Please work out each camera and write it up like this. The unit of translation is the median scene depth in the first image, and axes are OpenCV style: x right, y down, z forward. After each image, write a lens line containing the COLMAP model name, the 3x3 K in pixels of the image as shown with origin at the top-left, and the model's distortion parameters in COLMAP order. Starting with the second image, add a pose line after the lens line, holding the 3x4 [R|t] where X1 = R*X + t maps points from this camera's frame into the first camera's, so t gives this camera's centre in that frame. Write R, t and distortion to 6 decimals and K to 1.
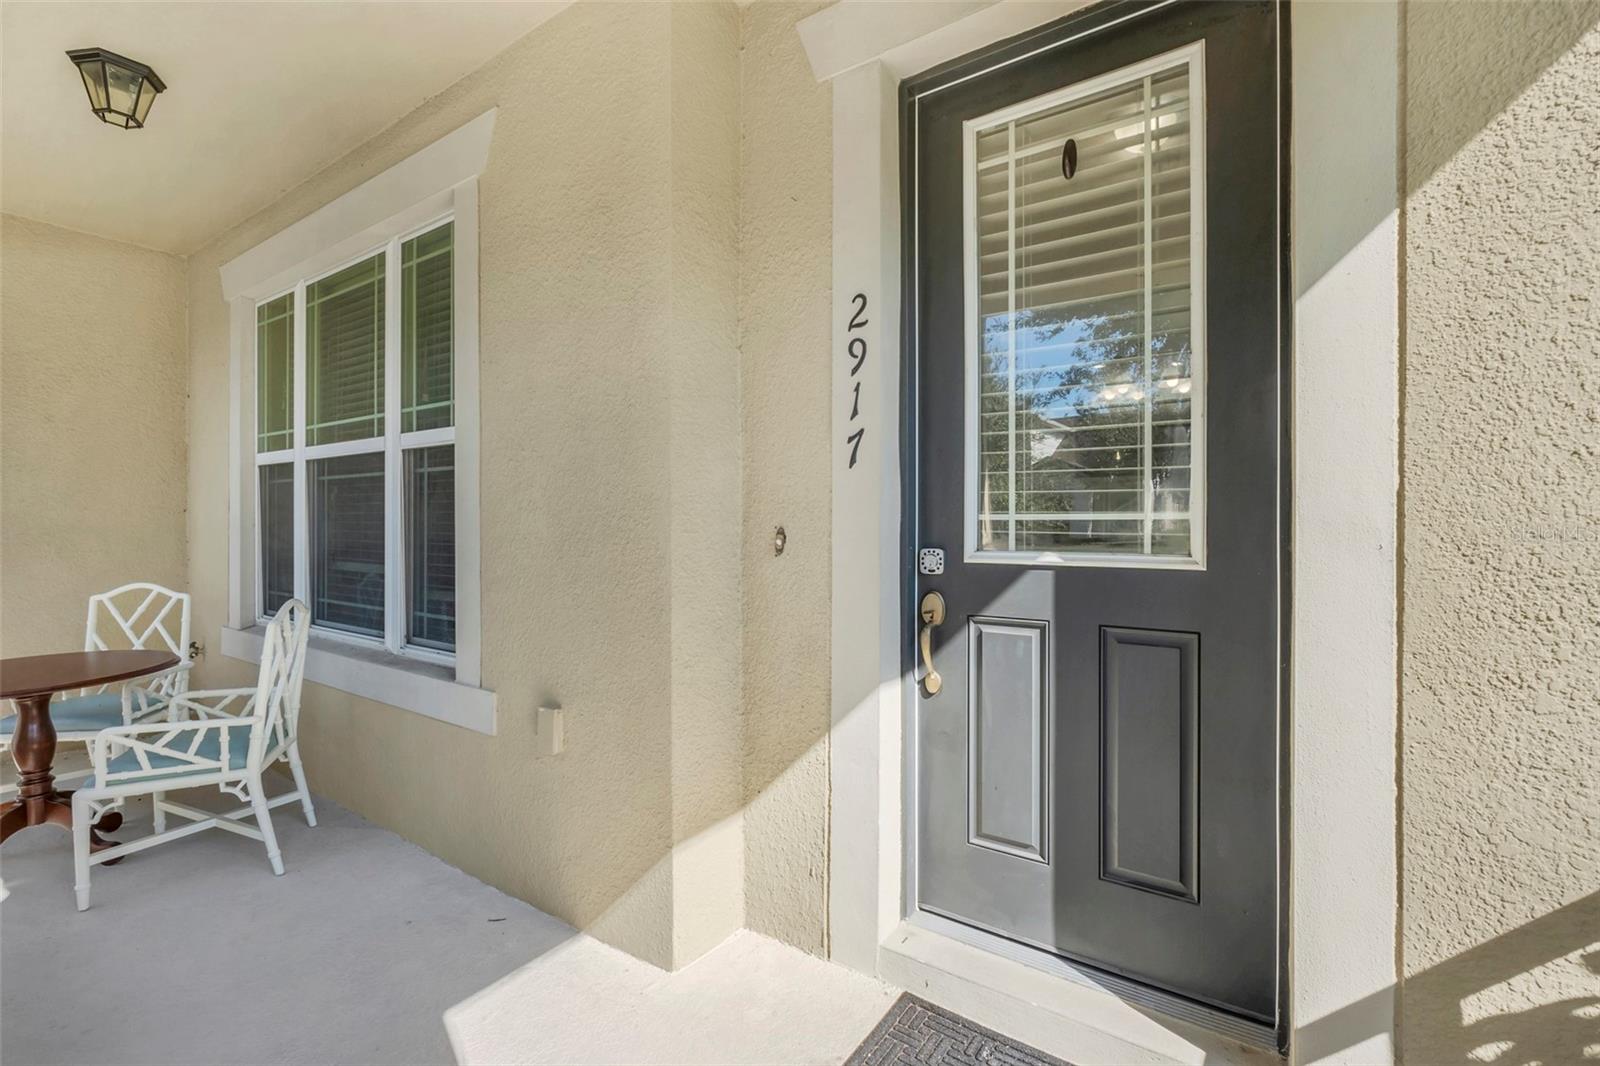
lens RADIAL K [[710.3, 0, 796.7], [0, 710.3, 524.5], [0, 0, 1]] dist [-0.000713, -0.000170]
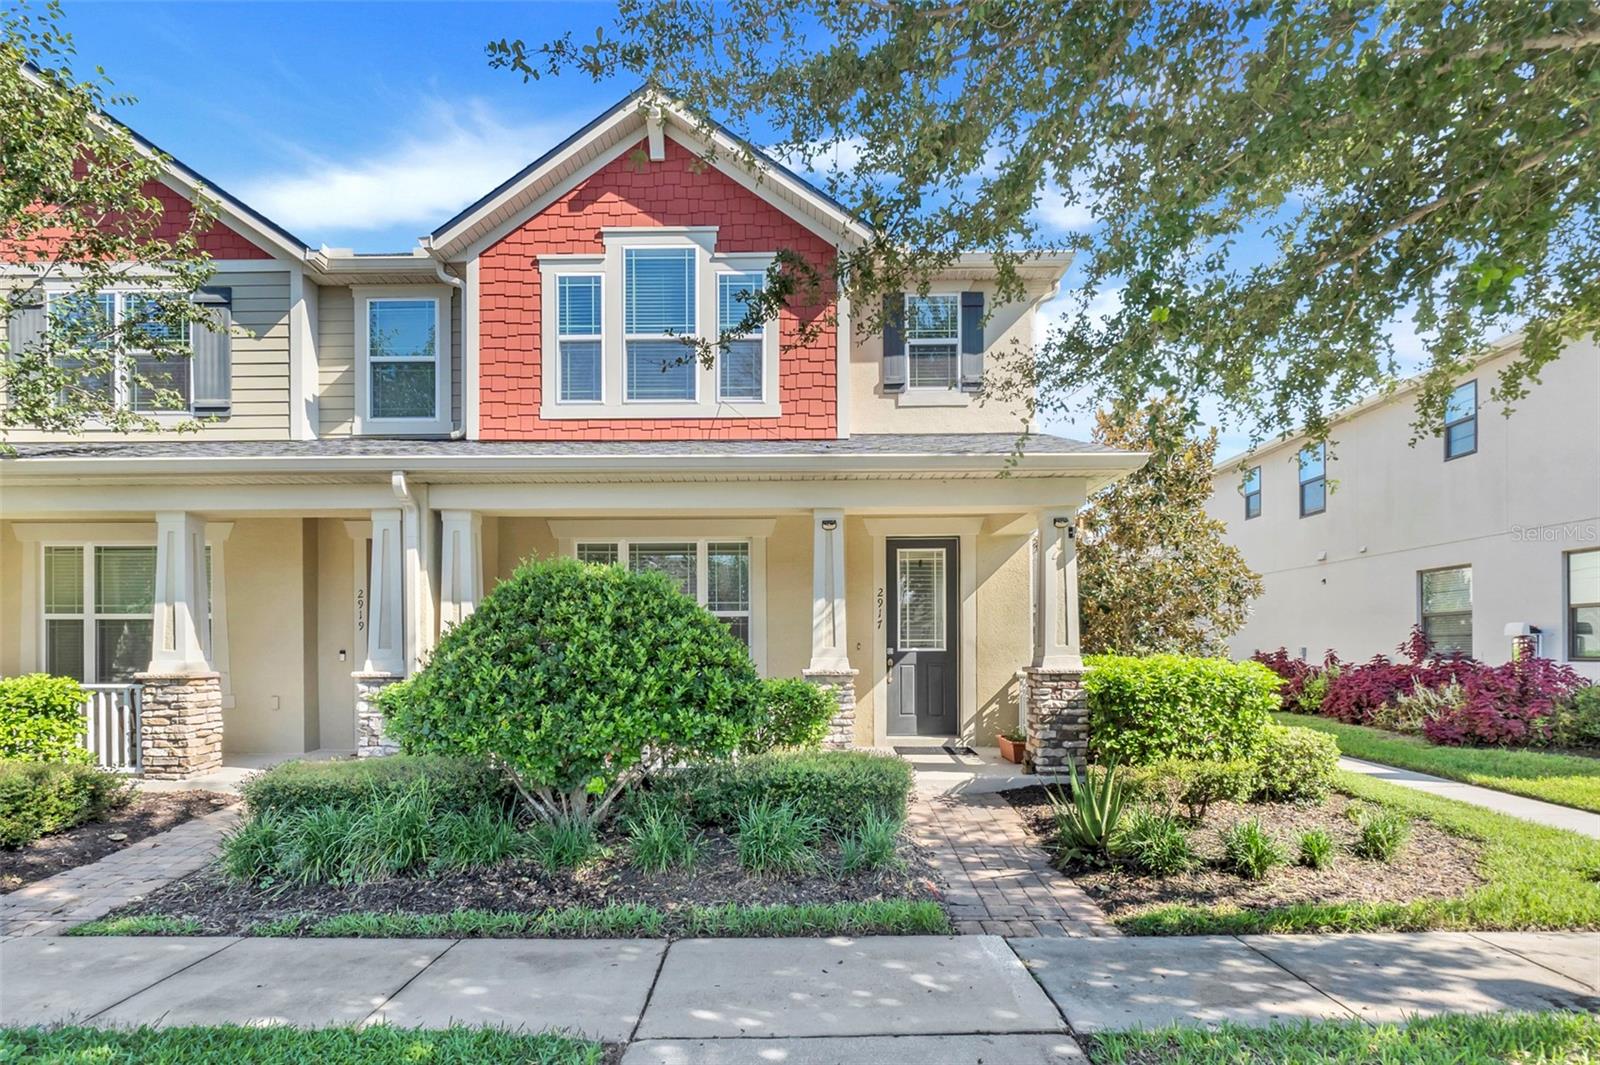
lens RADIAL K [[822.3, 0, 801.4], [0, 822.3, 646.0], [0, 0, 1]] dist [-0.005179, -0.000467]
pose [[0.817744, -0.009482, 0.575503, -2.579800], [0.012477, 0.999921, -0.001253, 0.017318], [-0.575446, 0.008205, 0.817798, -2.275508]]
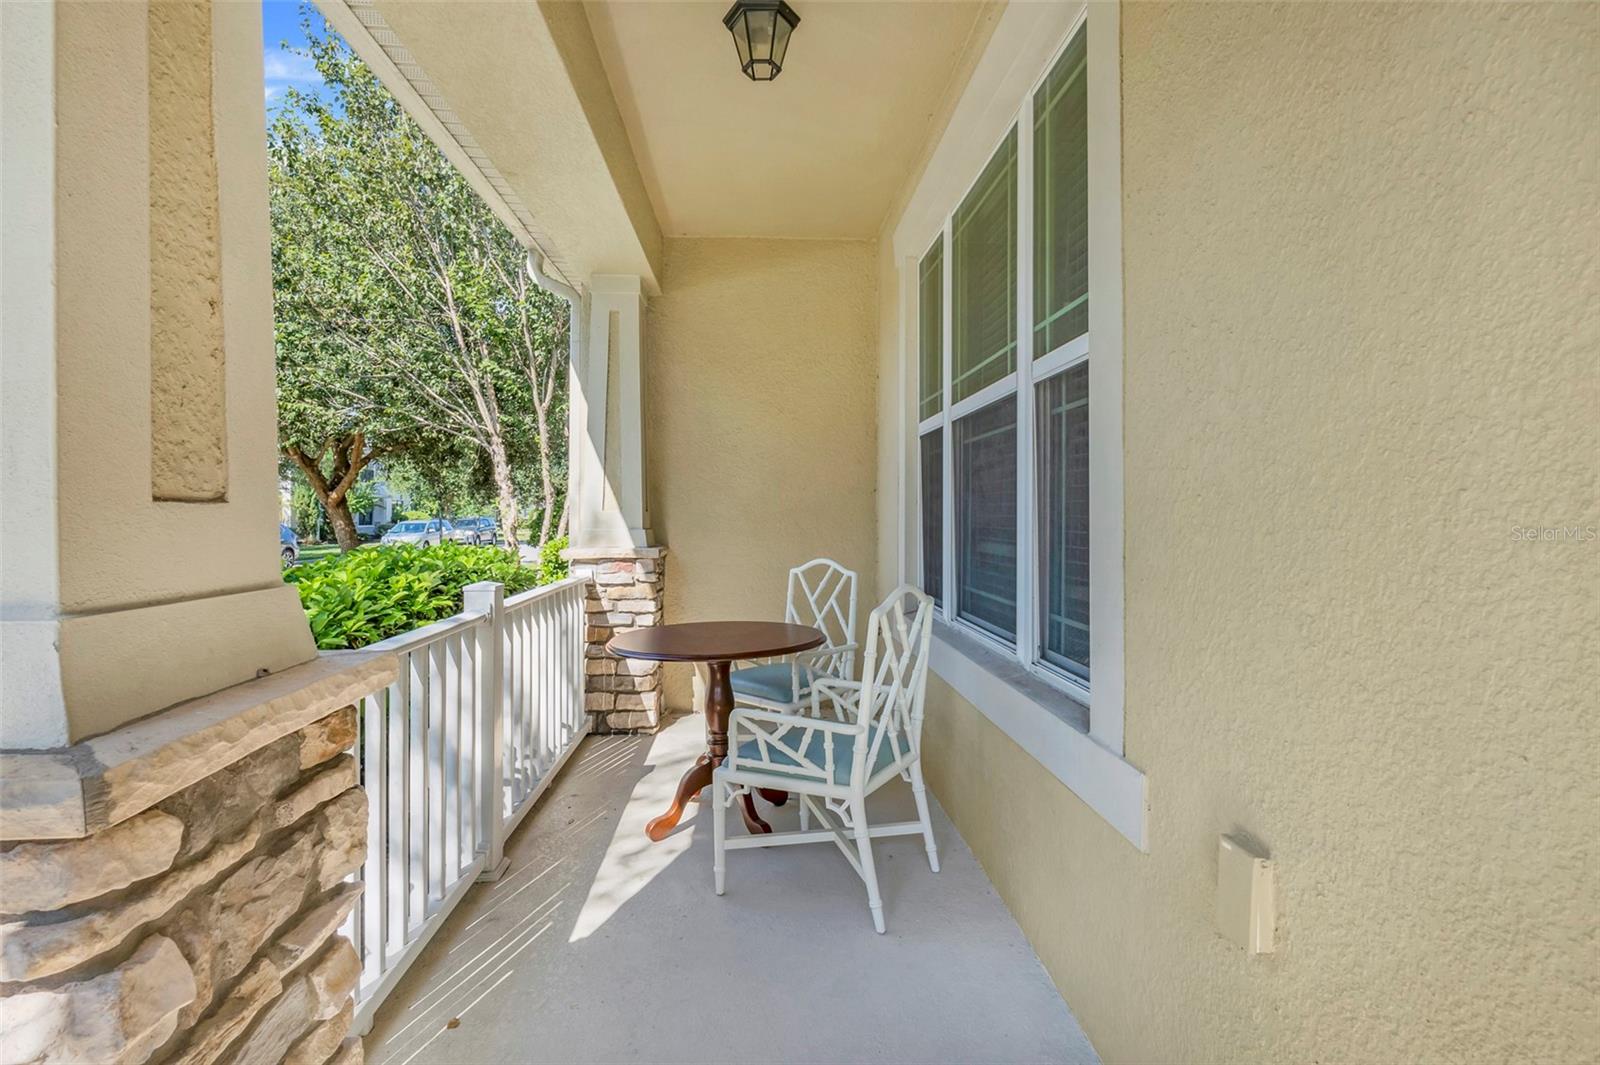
lens RADIAL K [[762.6, 0, 797.8], [0, 762.6, 519.7], [0, 0, 1]] dist [-0.010036, 0.000053]
pose [[0.613264, -0.000665, -0.789878, -0.111977], [0.003755, 0.999991, 0.002073, 0.031871], [0.789869, -0.004237, 0.613260, 0.391083]]
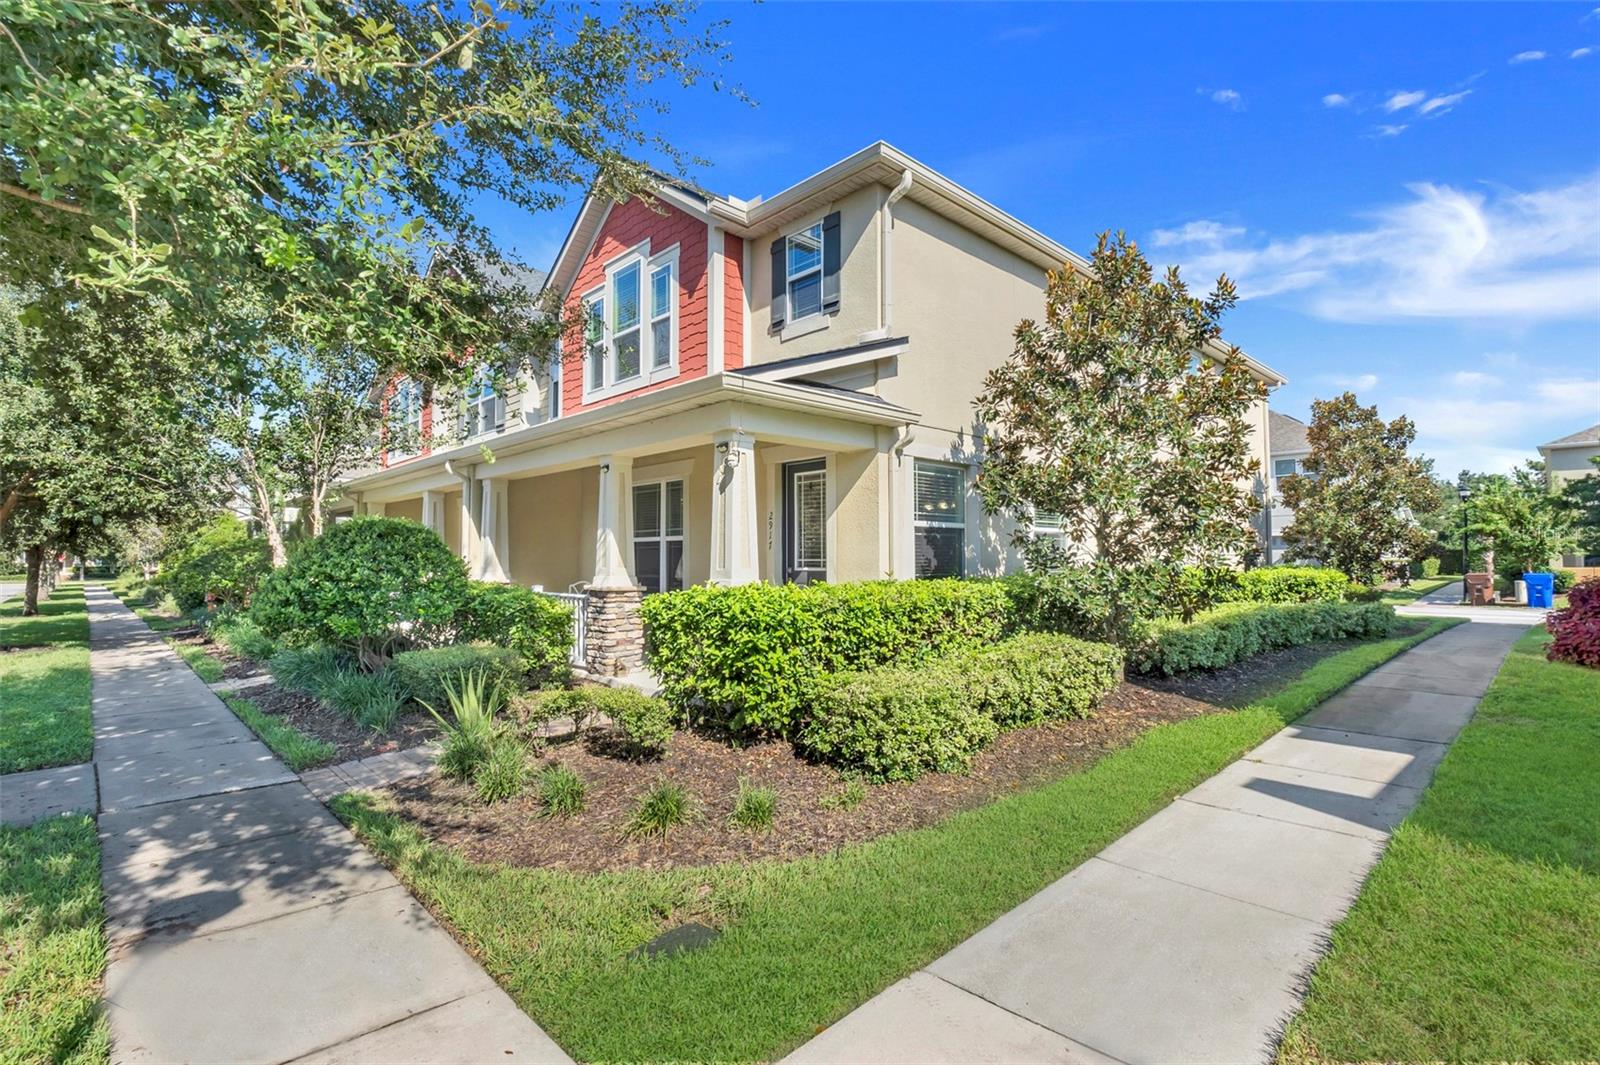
lens RADIAL K [[762.6, 0, 797.8], [0, 762.6, 519.7], [0, 0, 1]] dist [-0.010036, 0.000053]
pose [[0.978890, -0.020639, -0.203341, 1.032769], [0.010425, 0.998635, -0.051173, -0.014953], [0.204120, 0.047973, 0.977770, -3.123933]]
